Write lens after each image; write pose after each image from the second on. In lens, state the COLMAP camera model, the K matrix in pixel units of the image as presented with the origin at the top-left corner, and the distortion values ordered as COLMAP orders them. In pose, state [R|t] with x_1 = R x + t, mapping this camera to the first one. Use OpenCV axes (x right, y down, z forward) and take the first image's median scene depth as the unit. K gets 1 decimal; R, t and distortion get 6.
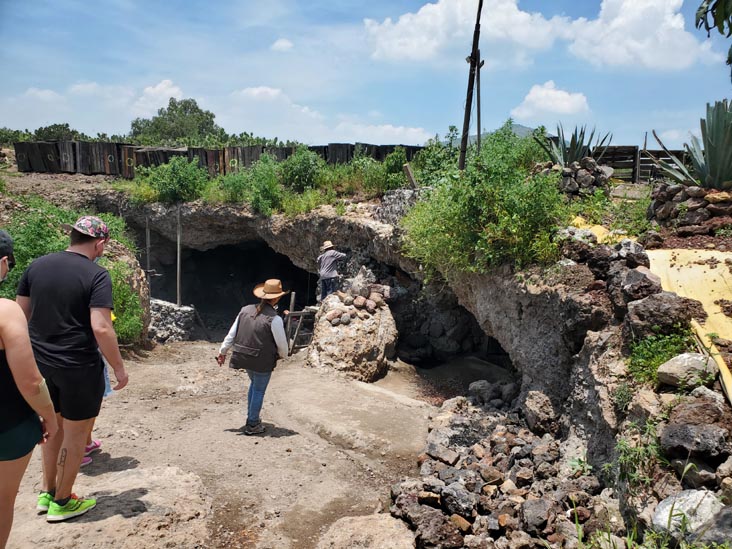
lens RADIAL K [[558.9, 0, 367.7], [0, 558.9, 272.0], [0, 0, 1]] dist [0.047420, -0.017218]
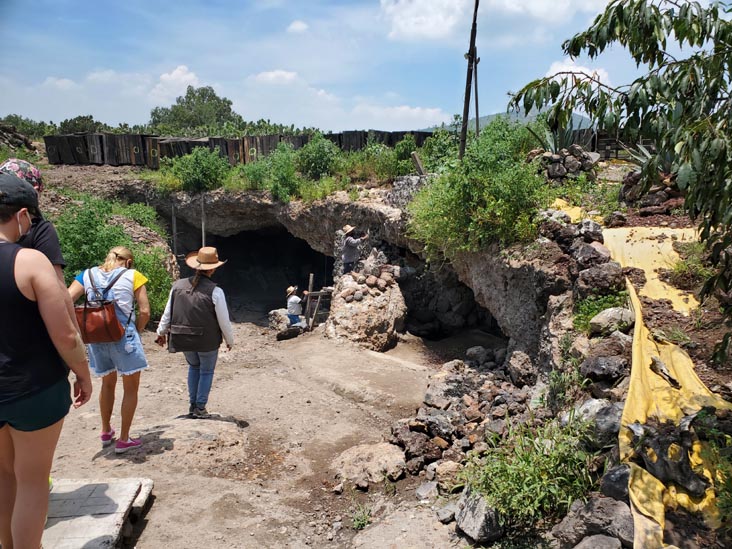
lens RADIAL K [[558.9, 0, 371.8], [0, 558.9, 275.9], [0, 0, 1]] dist [0.047420, -0.017218]
pose [[0.999495, -0.015405, -0.027797, 0.019832], [0.016405, 0.999214, 0.036080, 0.005805], [0.027219, -0.036518, 0.998962, -0.112652]]
